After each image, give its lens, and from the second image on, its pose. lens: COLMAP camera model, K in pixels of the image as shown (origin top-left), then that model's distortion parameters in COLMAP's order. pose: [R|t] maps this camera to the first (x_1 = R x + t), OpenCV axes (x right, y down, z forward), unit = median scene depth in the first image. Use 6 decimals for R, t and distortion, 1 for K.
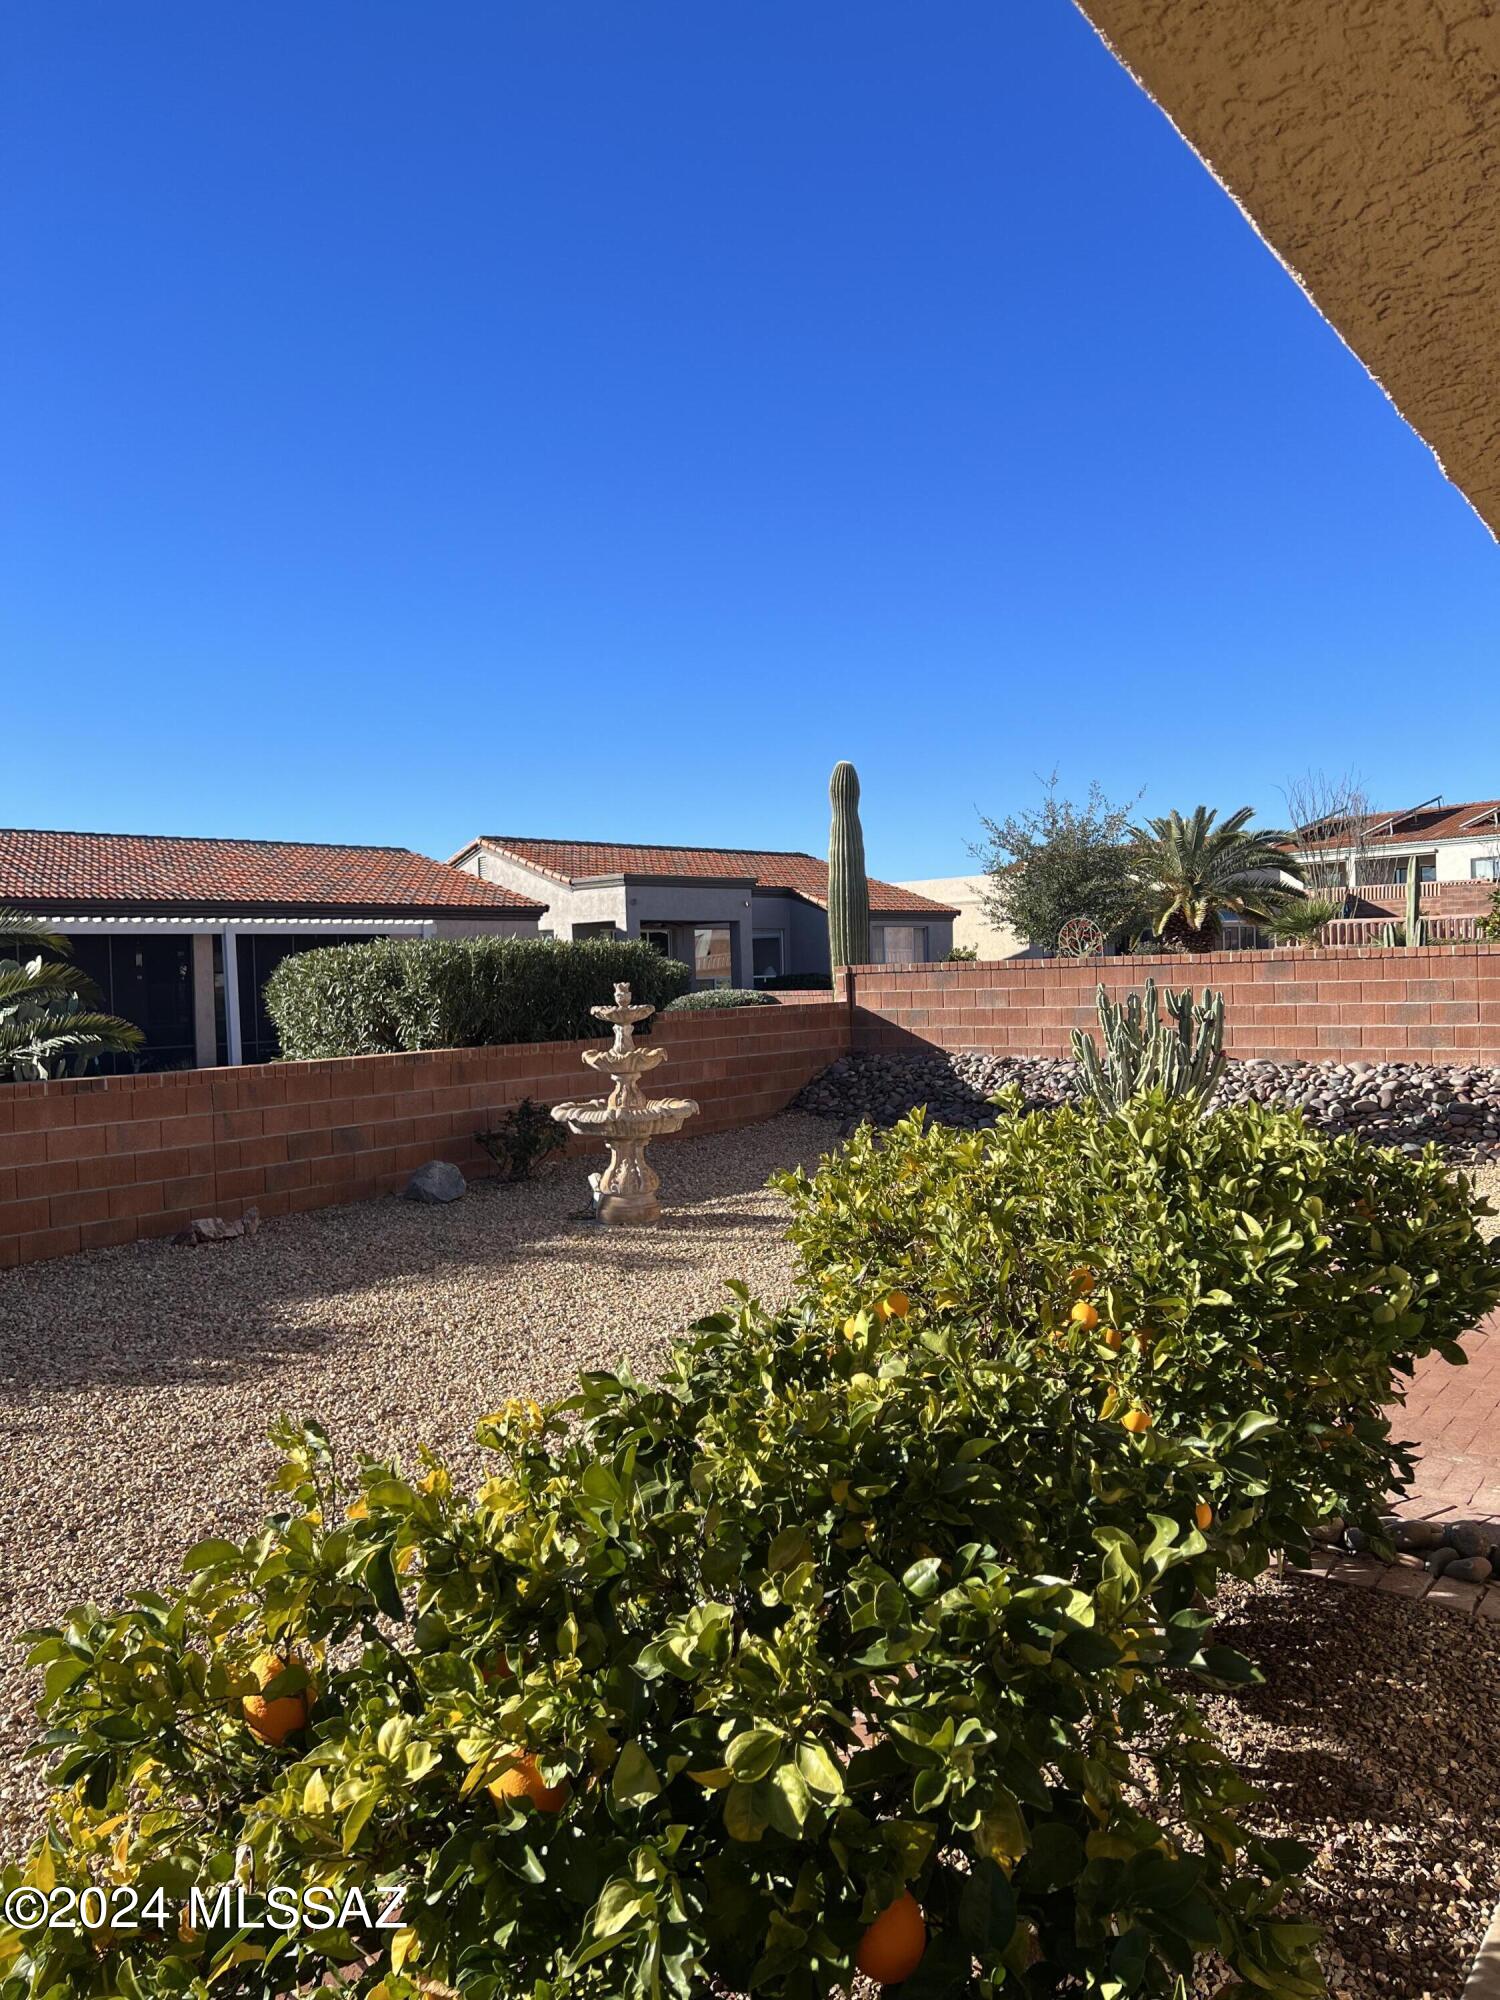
lens RADIAL K [[1488.0, 0, 759.1], [0, 1488.0, 1007.7], [0, 0, 1]] dist [0.054927, -0.052671]
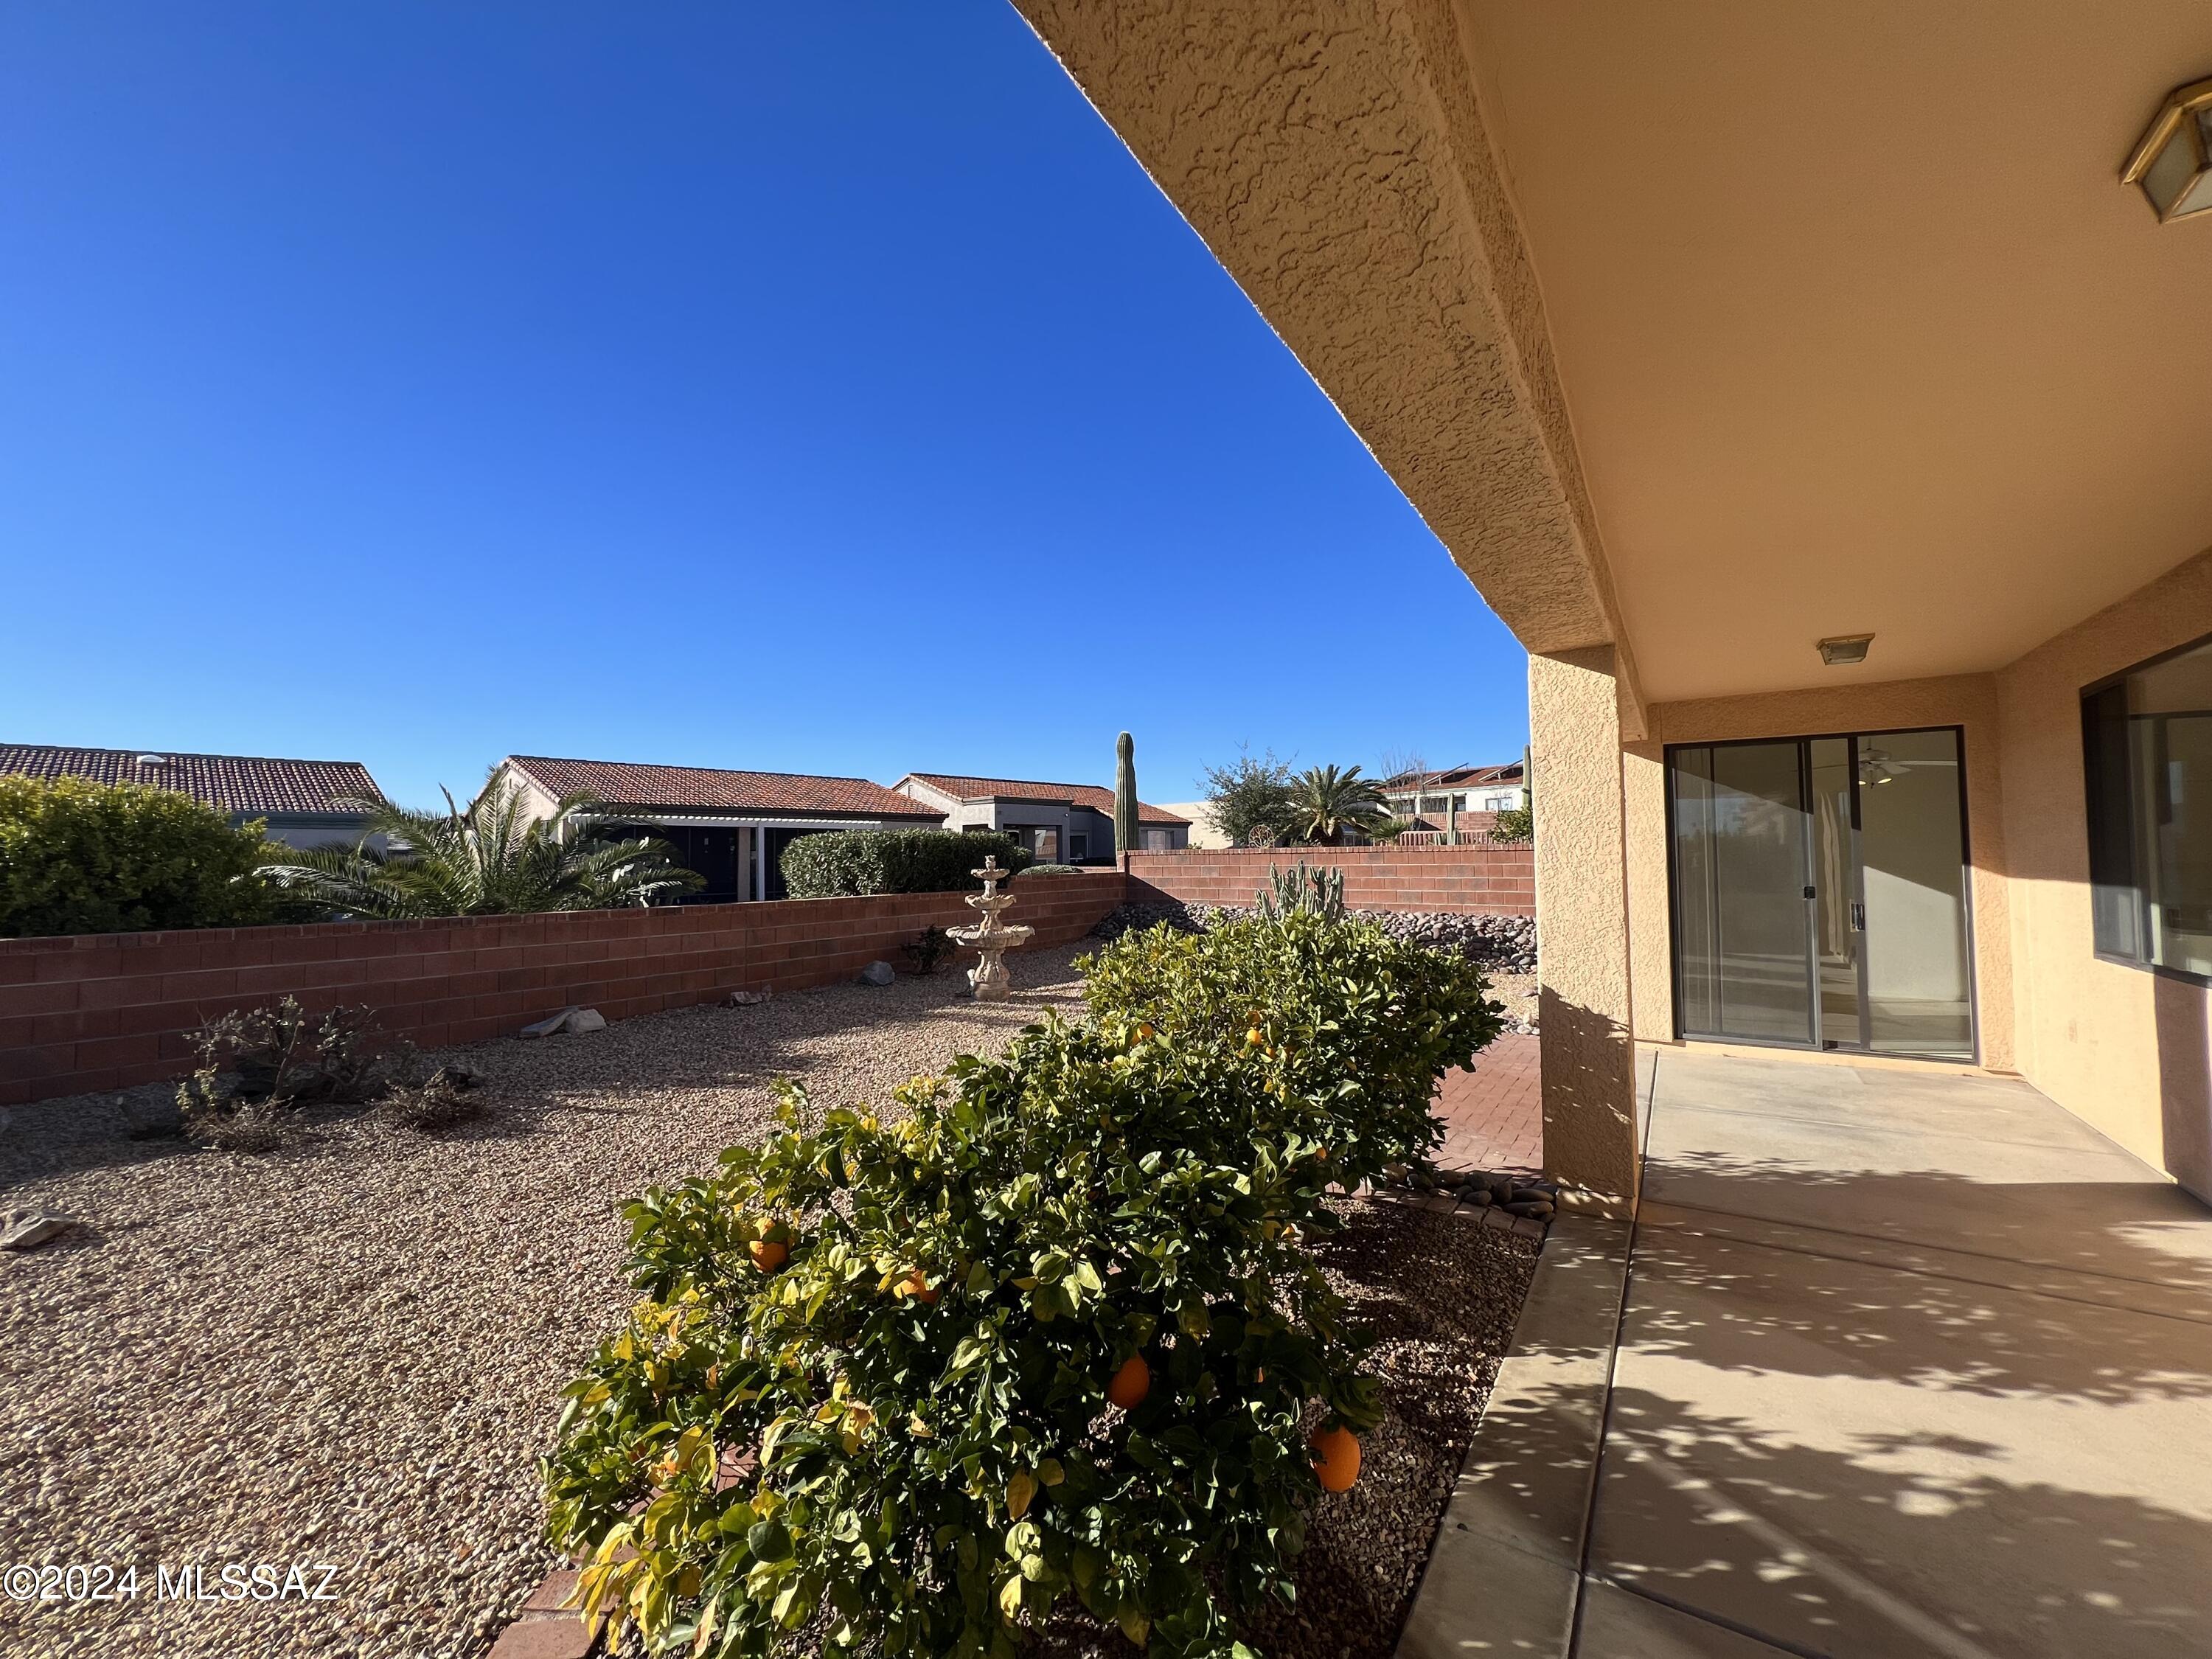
lens RADIAL K [[882.4, 0, 1095.8], [0, 882.4, 823.0], [0, 0, 1]] dist [-0.001349, 0.000311]
pose [[0.999523, 0.020035, 0.023497, 0.007815], [-0.018417, 0.997571, -0.067175, 0.031624], [-0.024786, 0.066710, 0.997464, -0.017093]]
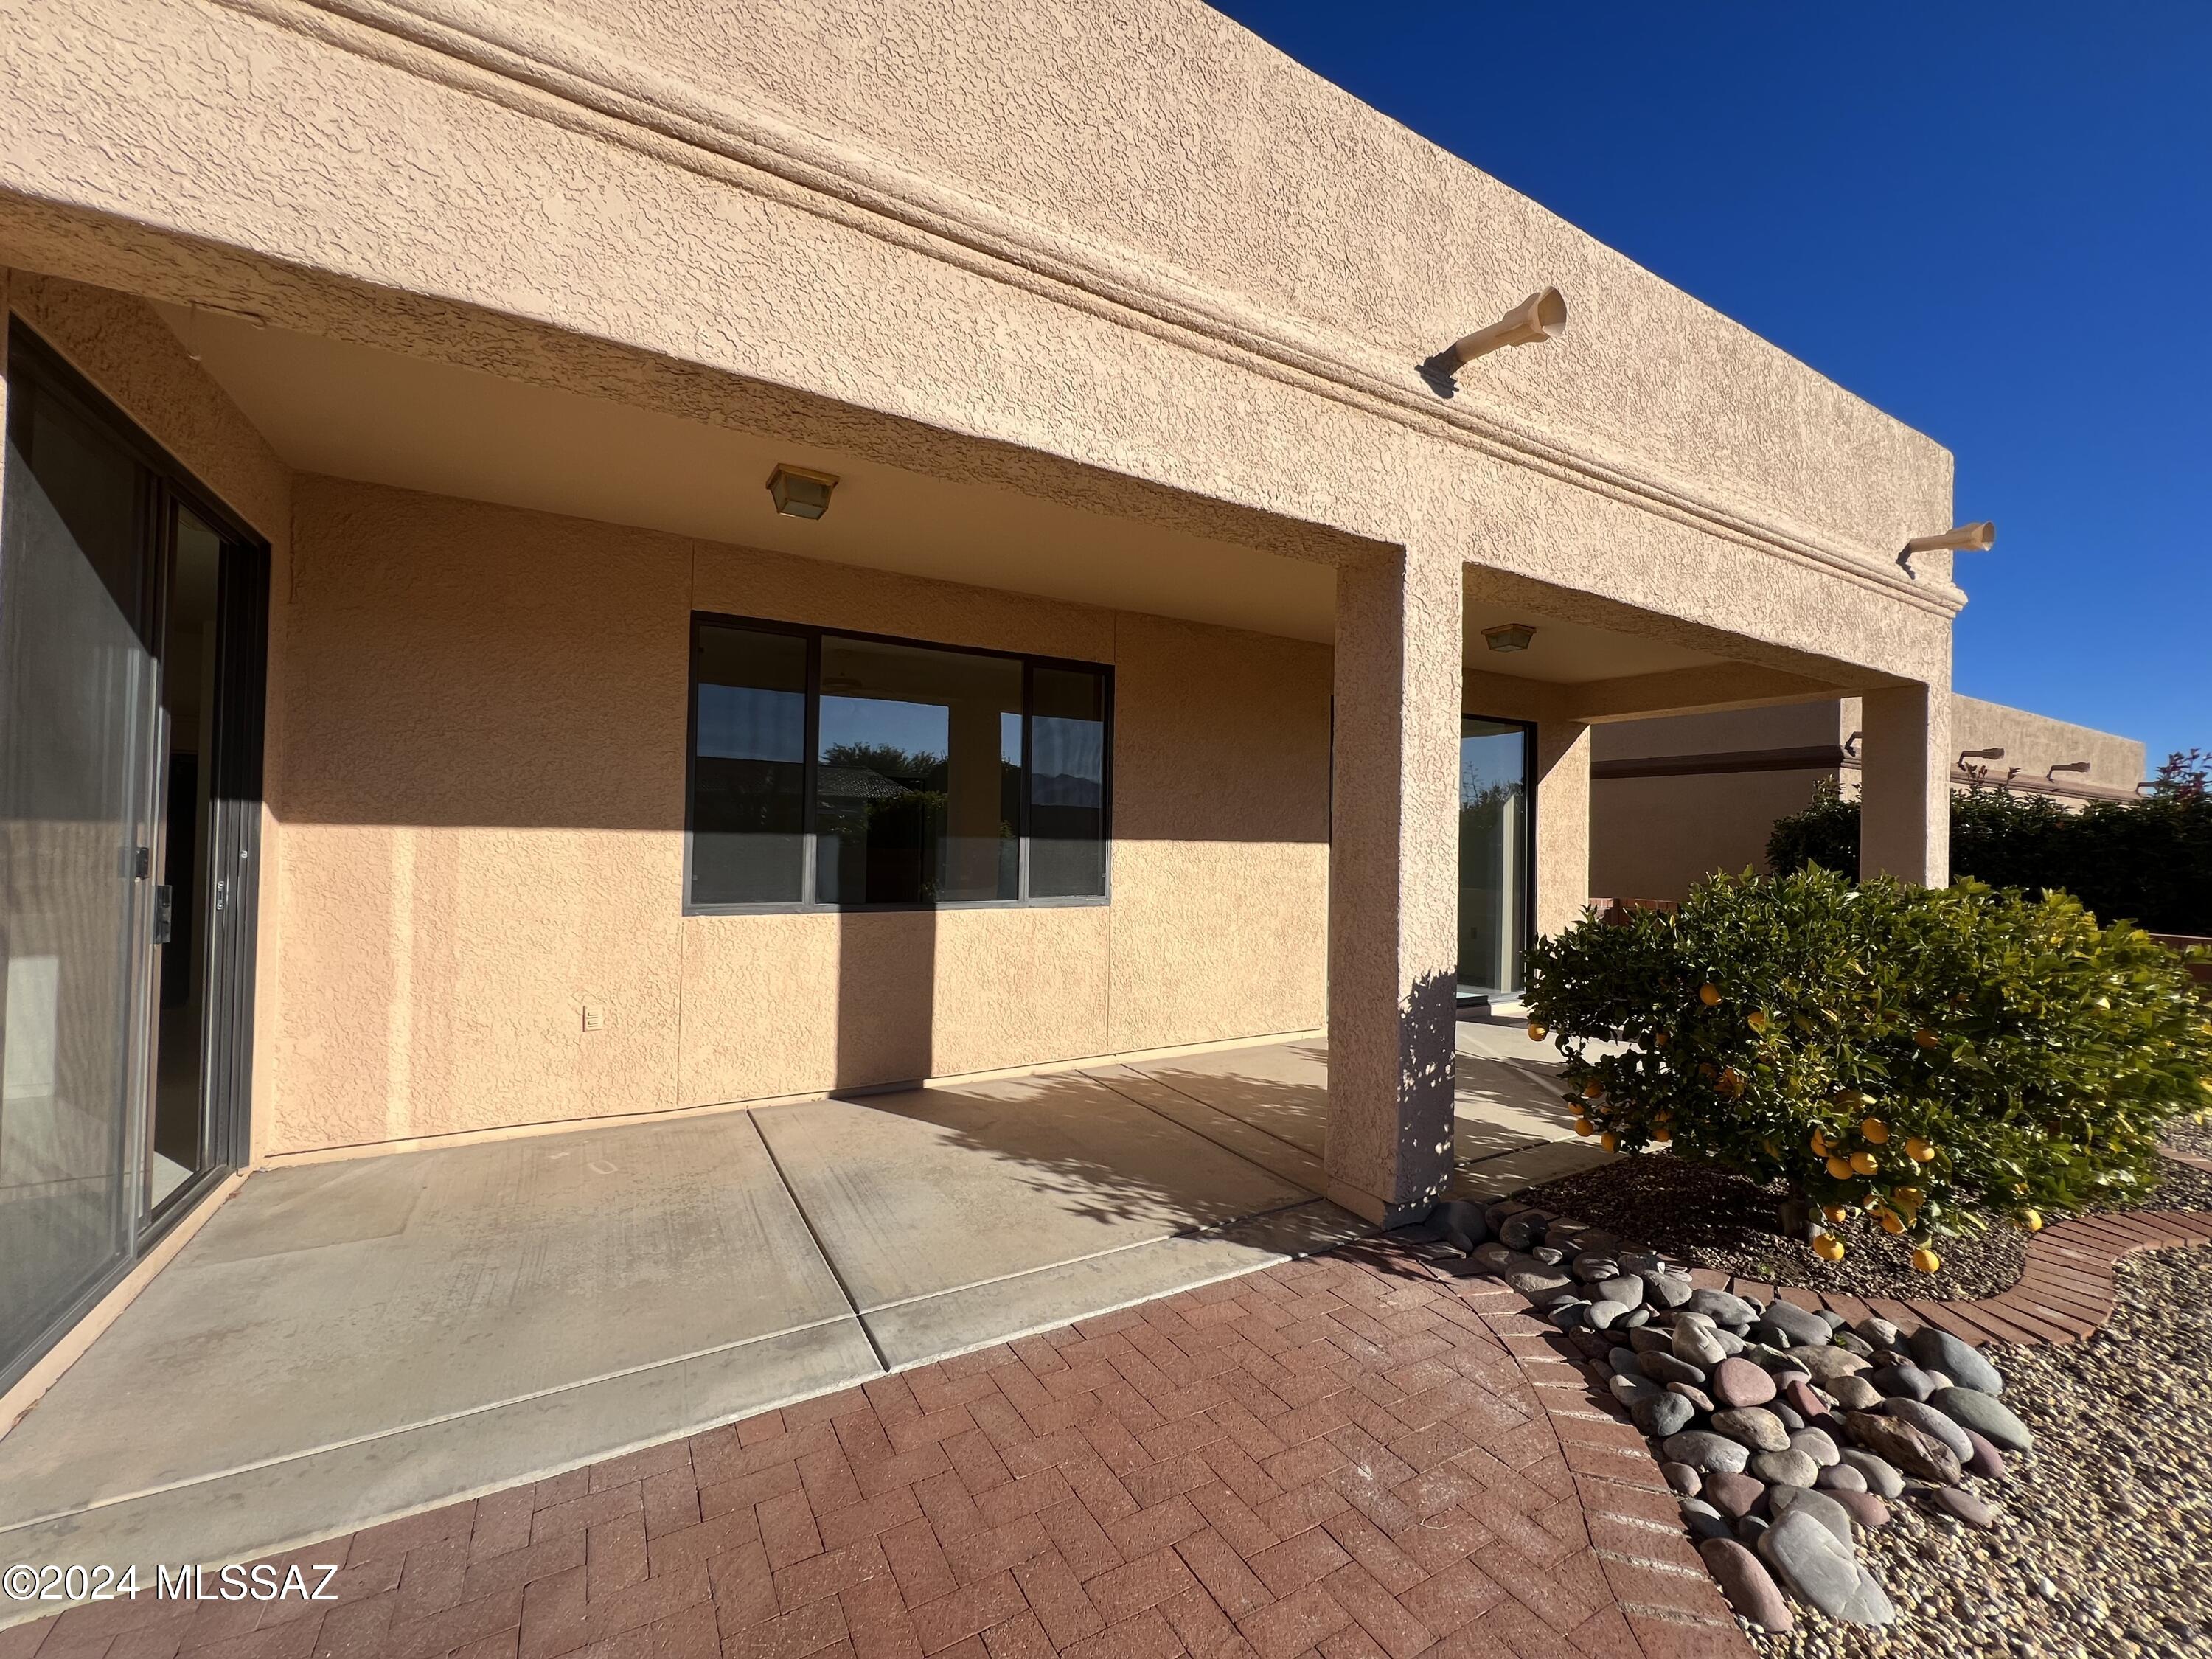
lens RADIAL K [[882.4, 0, 1087.0], [0, 882.4, 827.9], [0, 0, 1]] dist [-0.001349, 0.000311]
pose [[-0.902739, 0.017962, 0.429814, 0.640676], [0.017498, 0.999834, -0.005031, 0.011090], [-0.429833, 0.002979, -0.902904, 2.482980]]
